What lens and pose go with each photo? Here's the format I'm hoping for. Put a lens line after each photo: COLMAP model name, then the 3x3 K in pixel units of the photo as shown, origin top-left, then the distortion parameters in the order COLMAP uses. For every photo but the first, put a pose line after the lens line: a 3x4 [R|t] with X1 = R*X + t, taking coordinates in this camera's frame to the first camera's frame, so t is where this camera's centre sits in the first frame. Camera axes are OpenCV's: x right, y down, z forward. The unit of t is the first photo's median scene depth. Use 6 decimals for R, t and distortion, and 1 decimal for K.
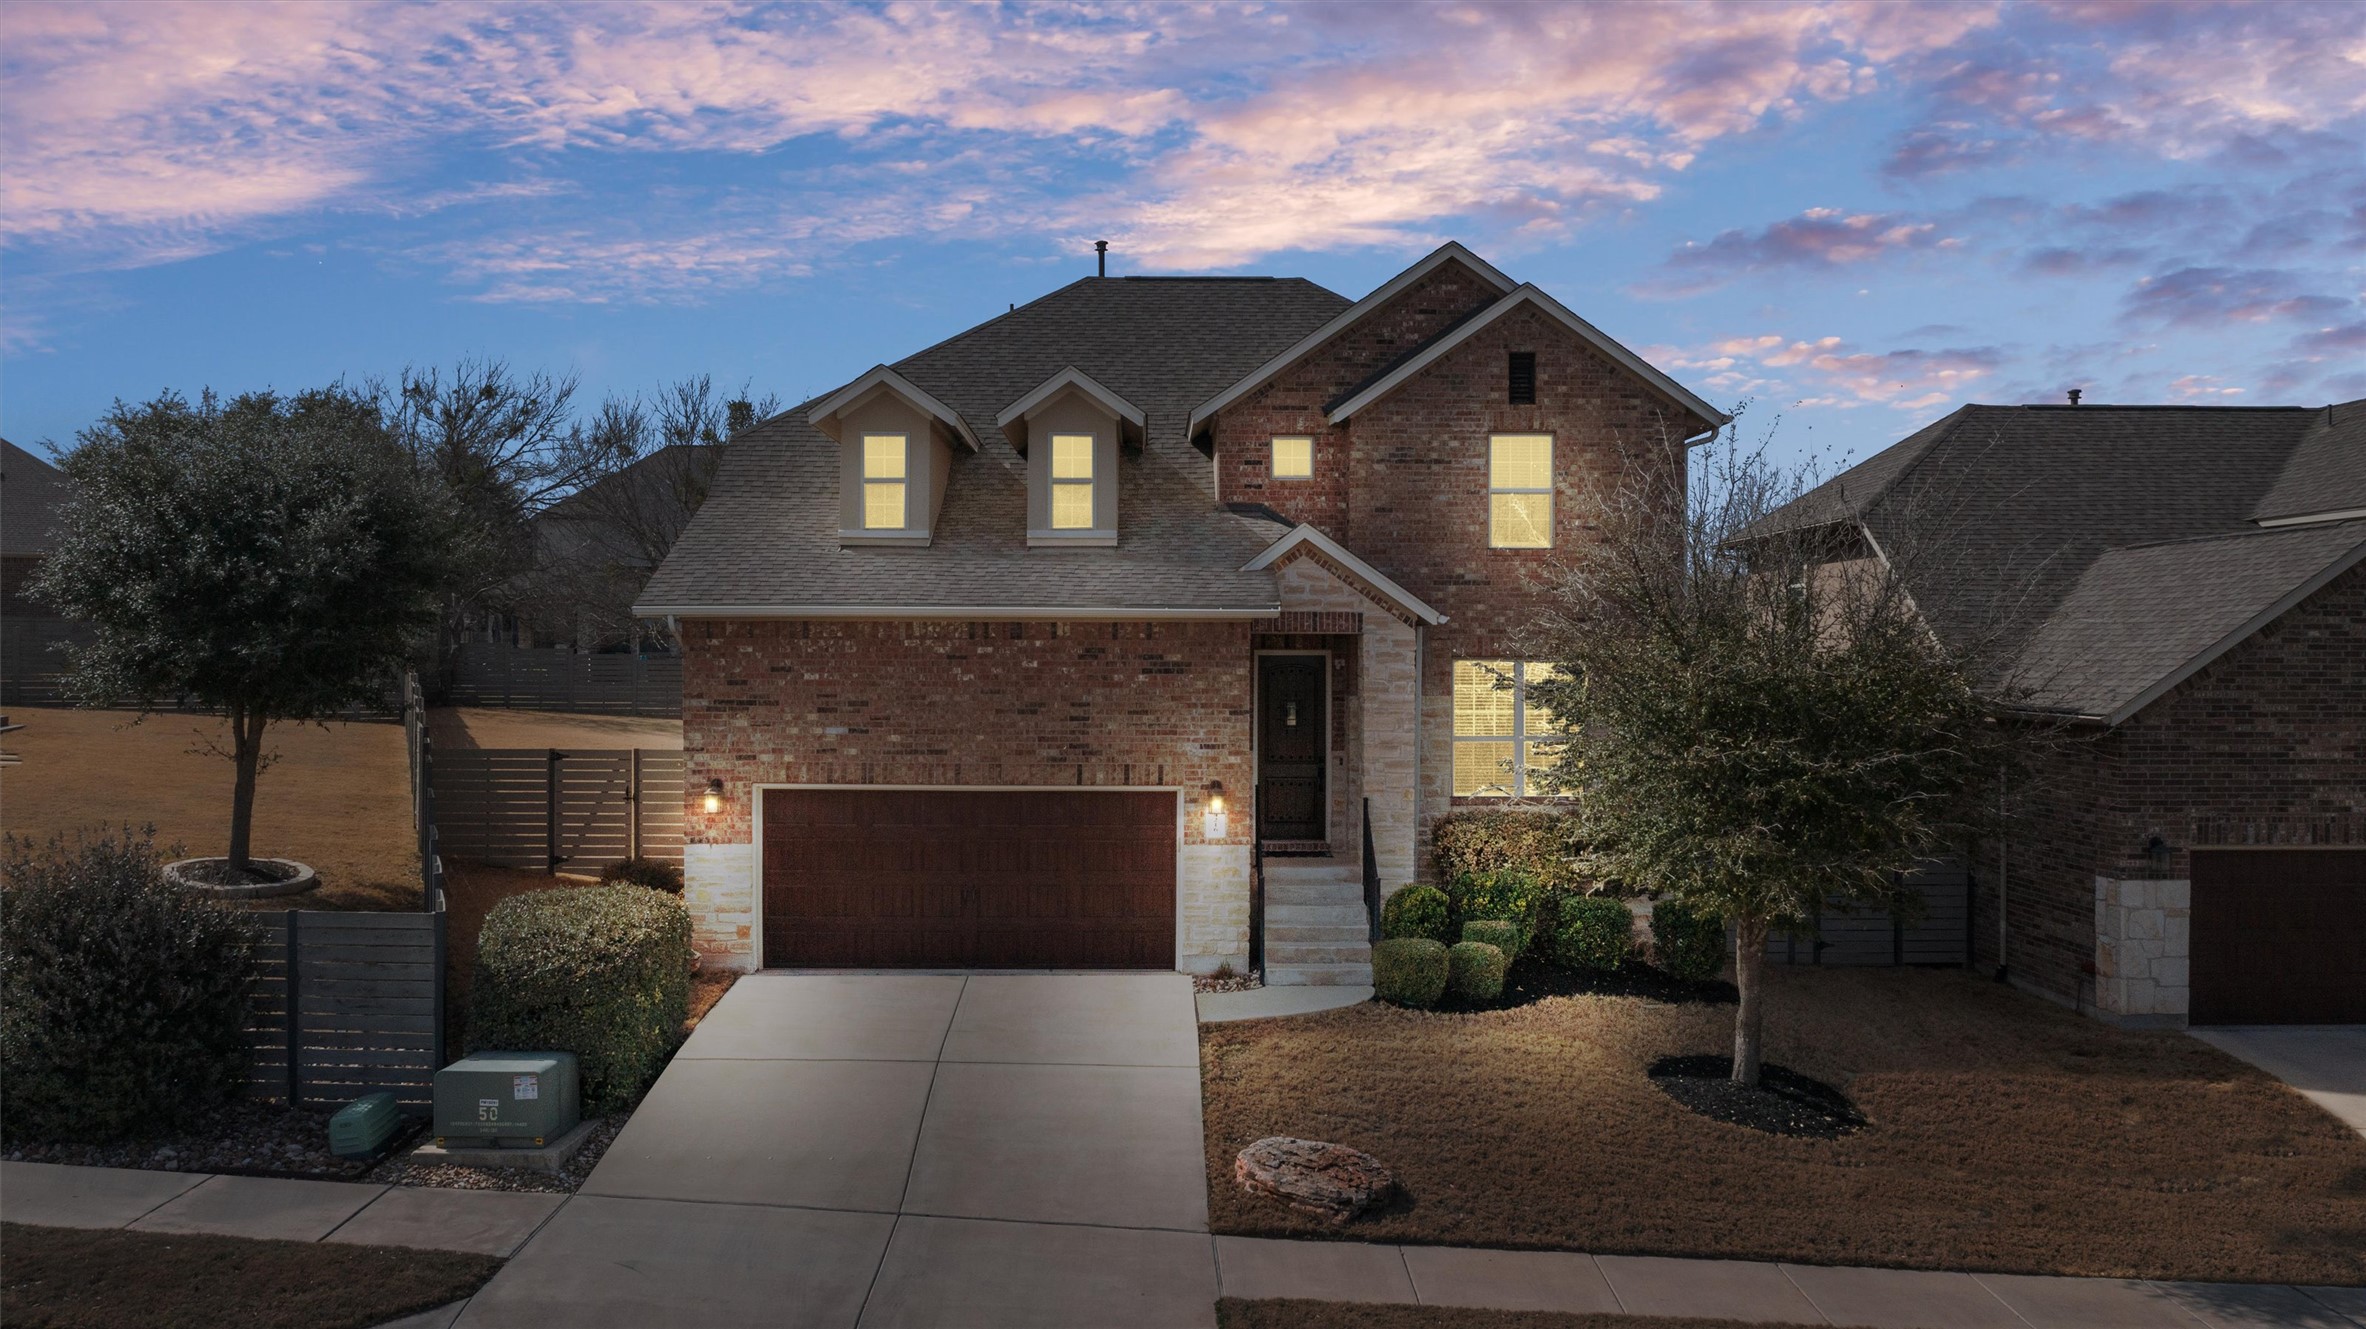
lens RADIAL K [[1740.1, 0, 1189.5], [0, 1740.1, 646.1], [0, 0, 1]] dist [-0.027095, -0.021931]
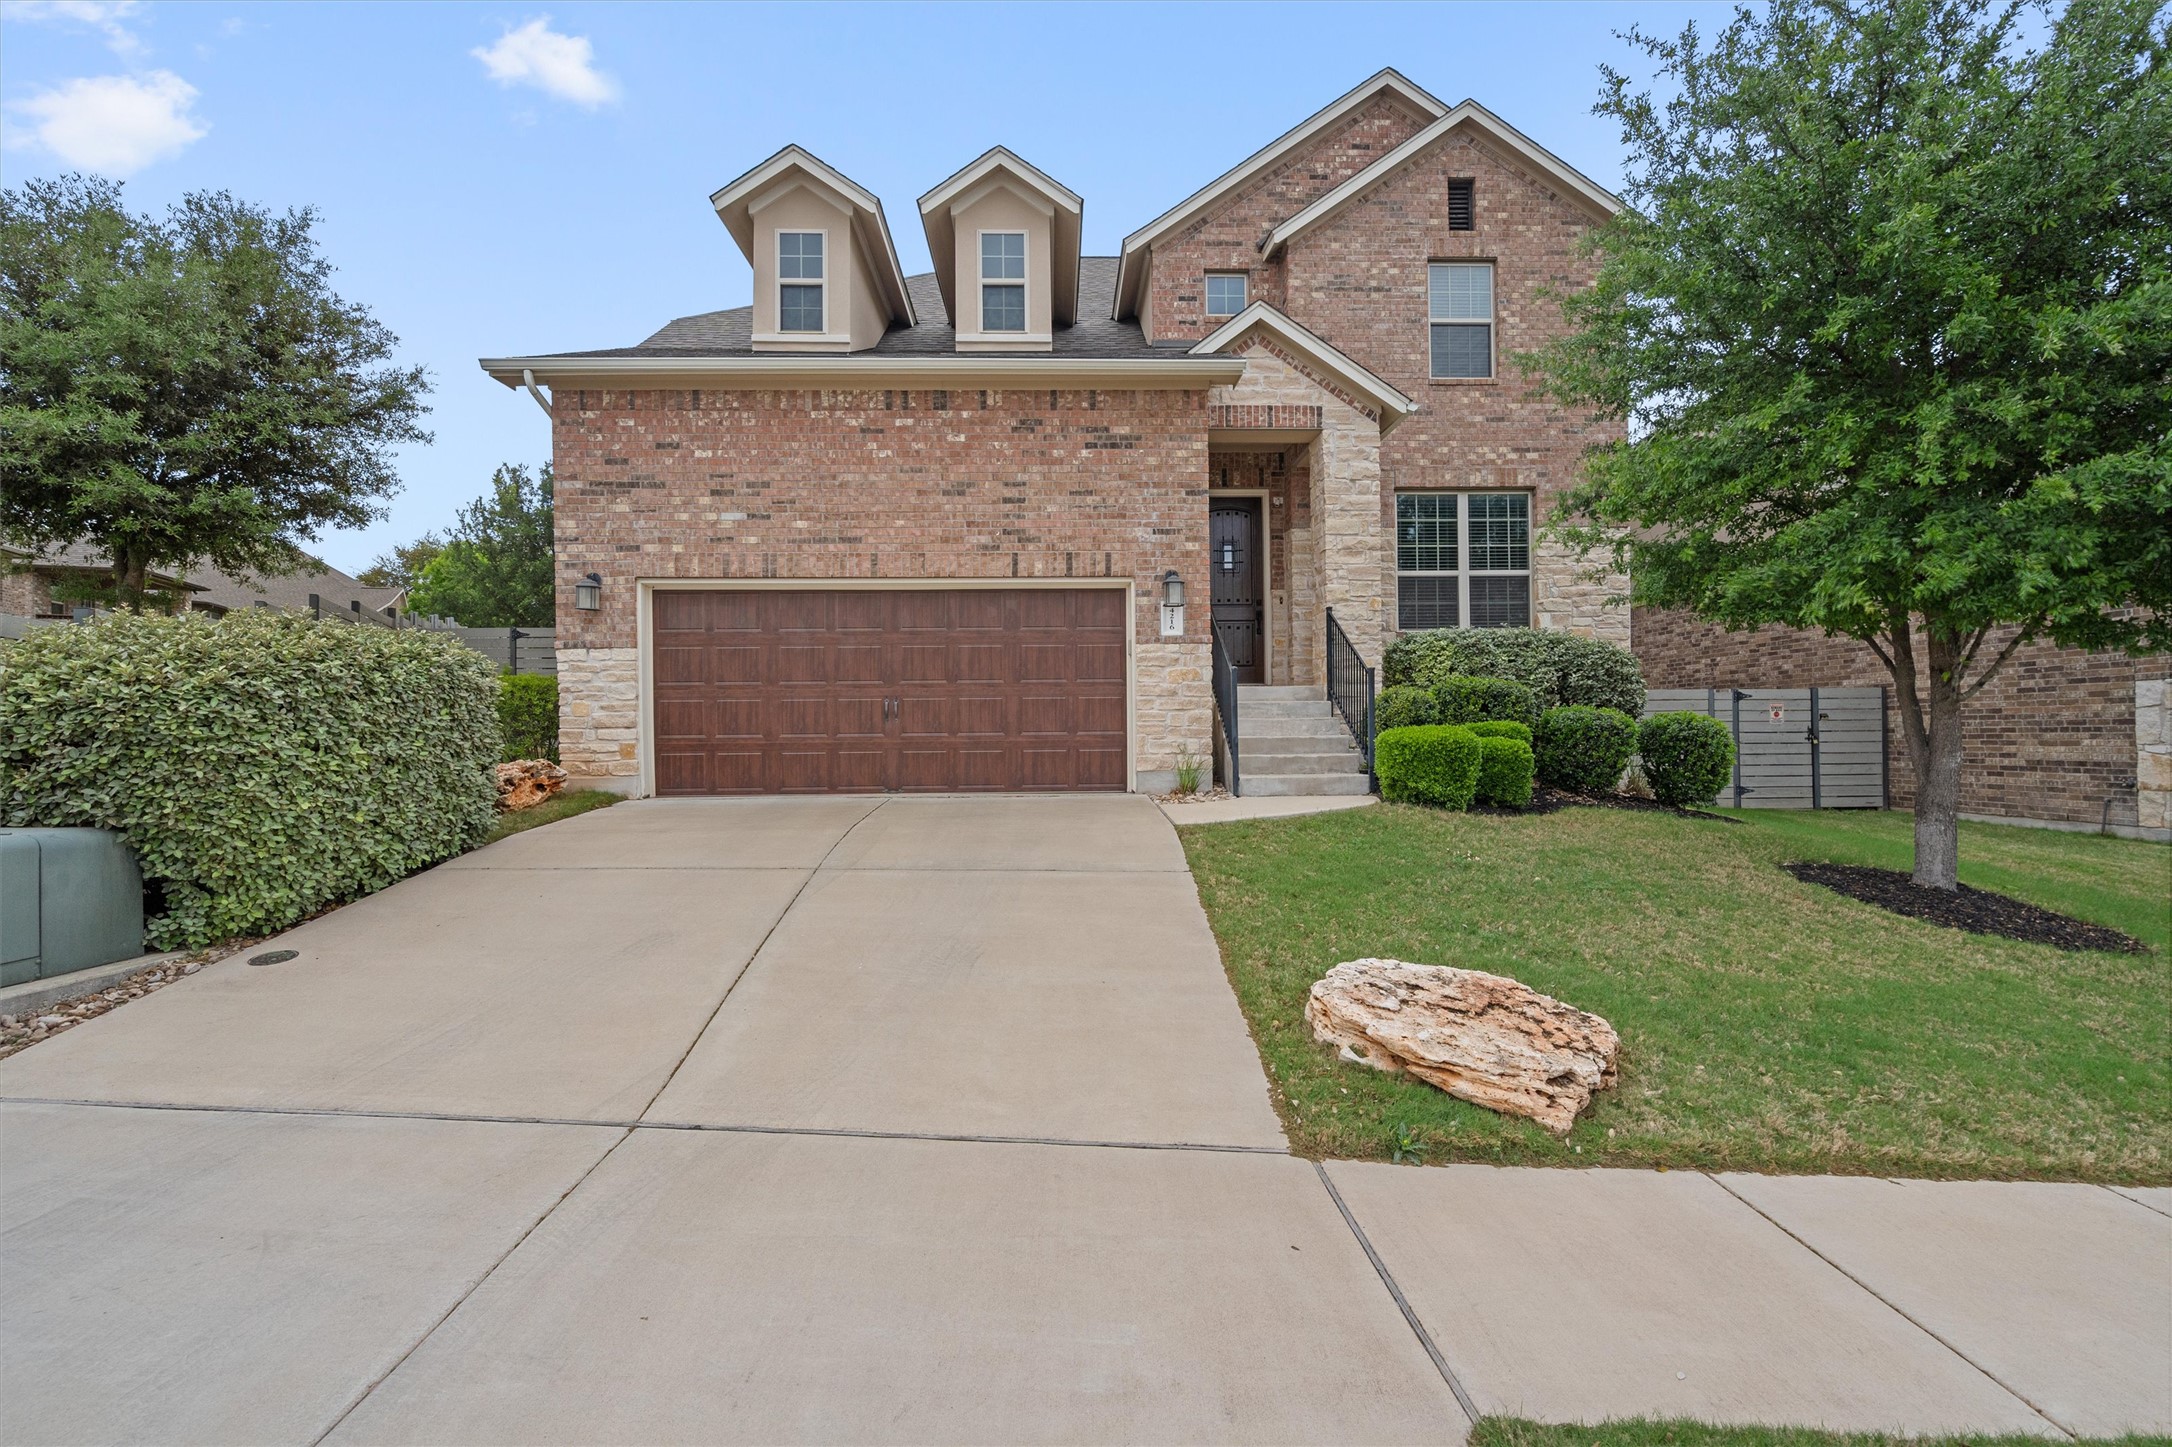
lens RADIAL K [[982.6, 0, 1083.1], [0, 982.6, 718.3], [0, 0, 1]] dist [-0.007080, 0.003461]
pose [[0.999889, -0.014296, 0.004264, -0.032356], [0.014317, 0.999885, -0.005056, 0.153607], [-0.004191, 0.005116, 0.999978, 0.509393]]
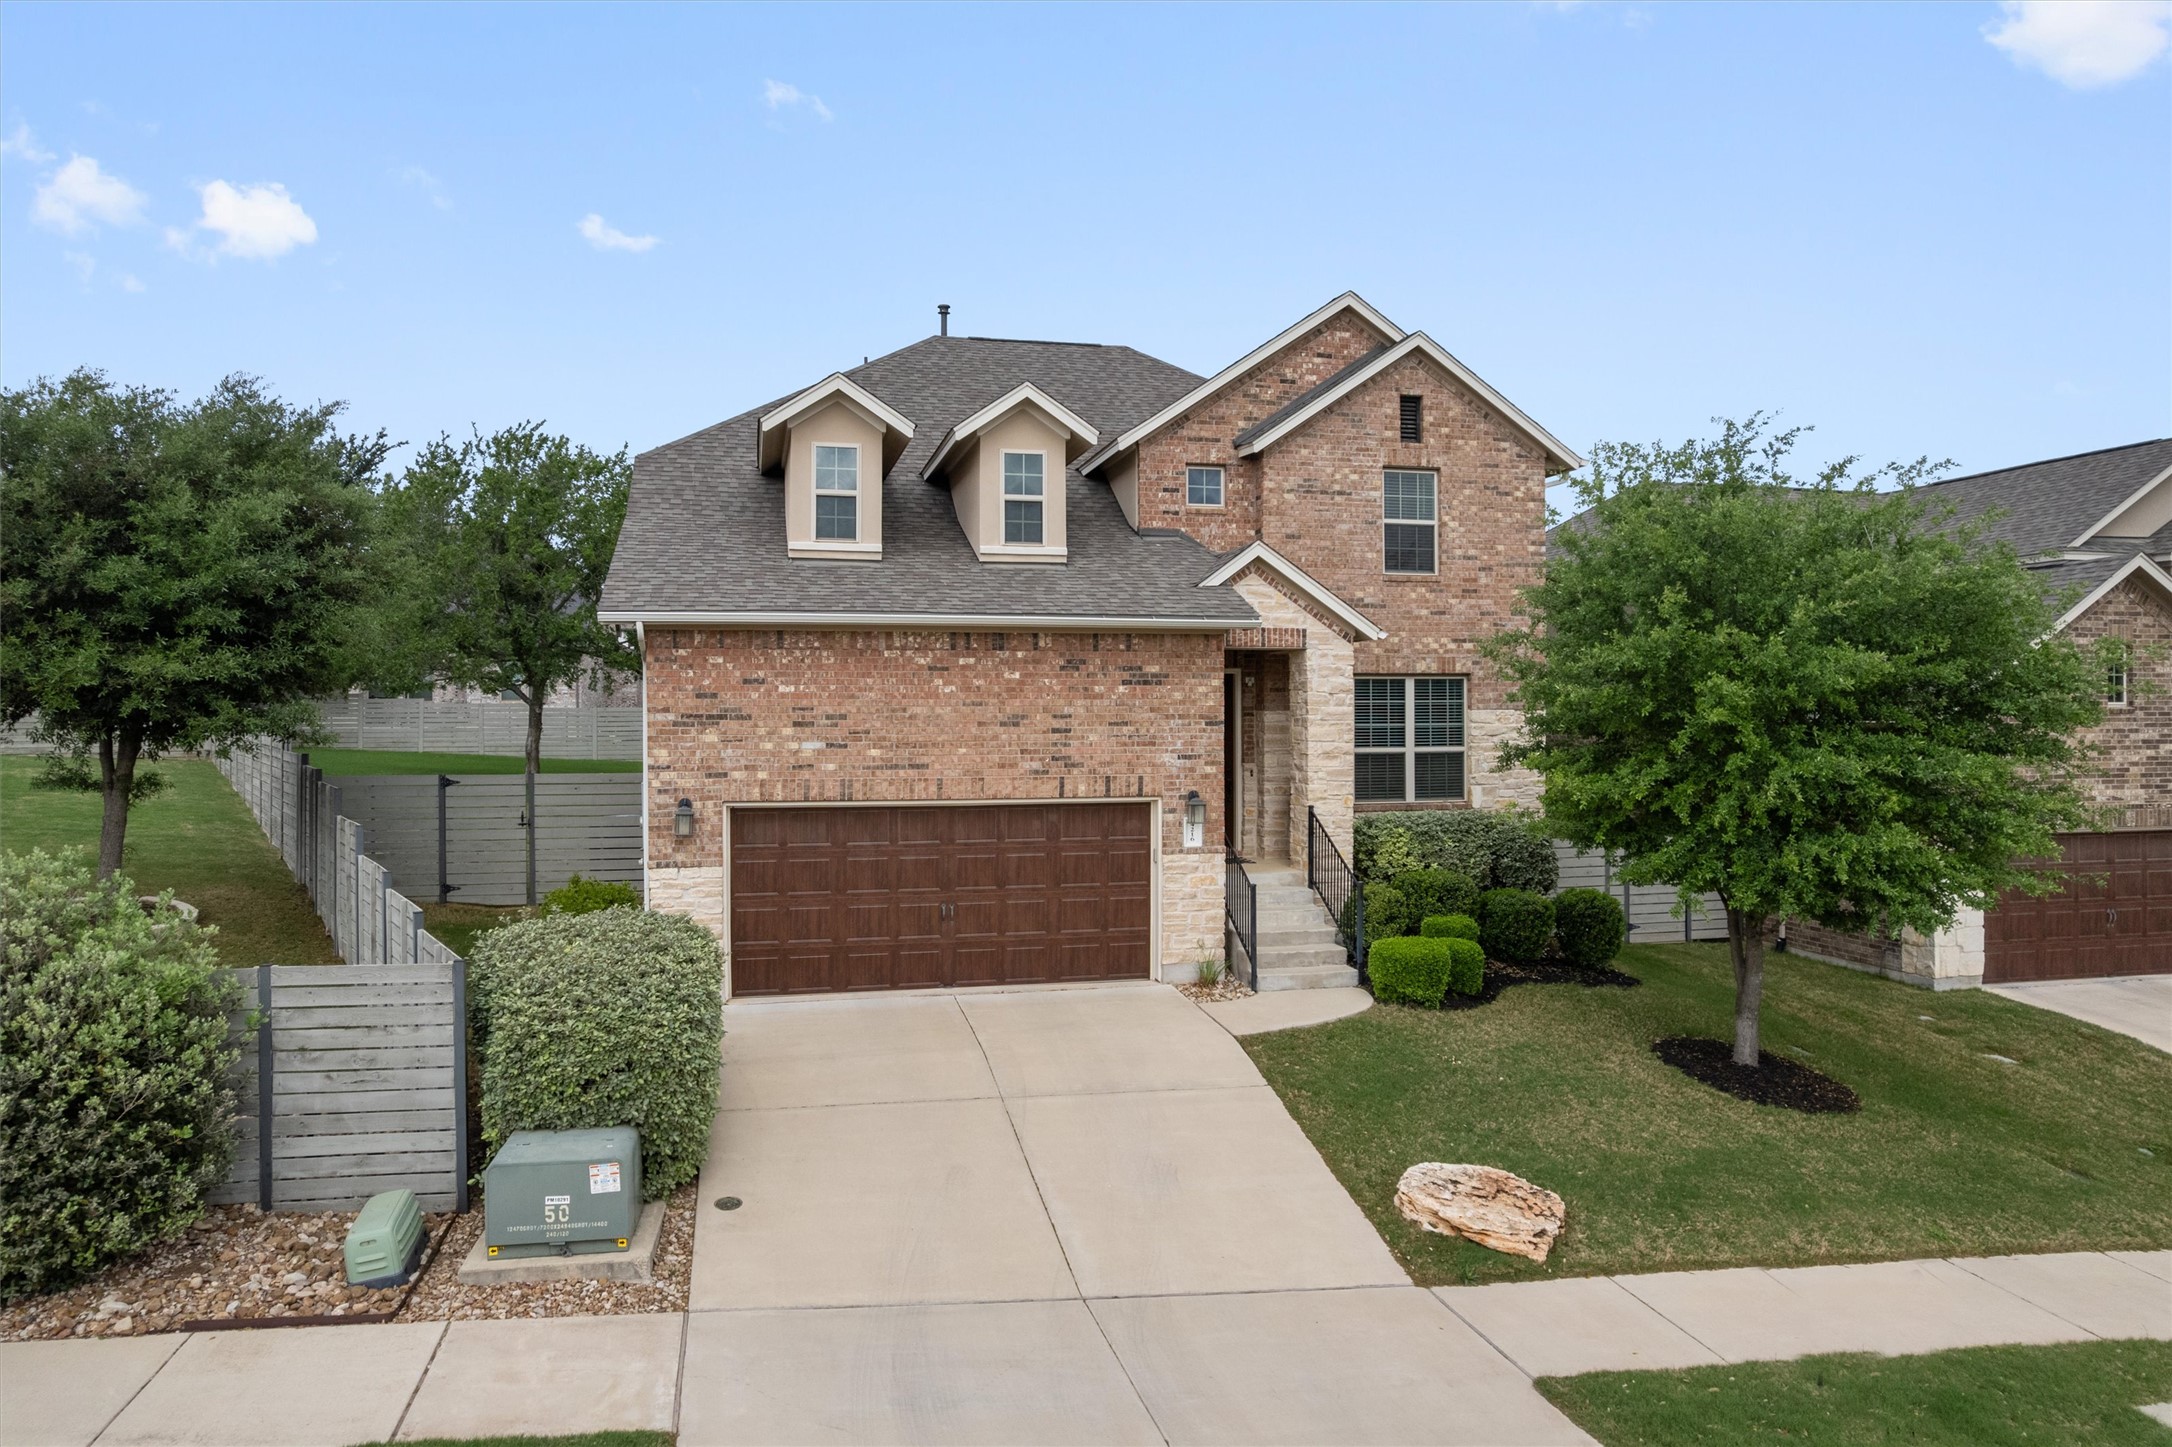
lens RADIAL K [[1333.2, 0, 1070.3], [0, 1333.2, 699.7], [0, 0, 1]] dist [-0.052768, 0.009099]
pose [[0.981168, -0.004645, 0.193101, -0.204834], [0.004908, 0.999988, -0.000881, 0.024760], [-0.193094, 0.001812, 0.981179, 0.254185]]
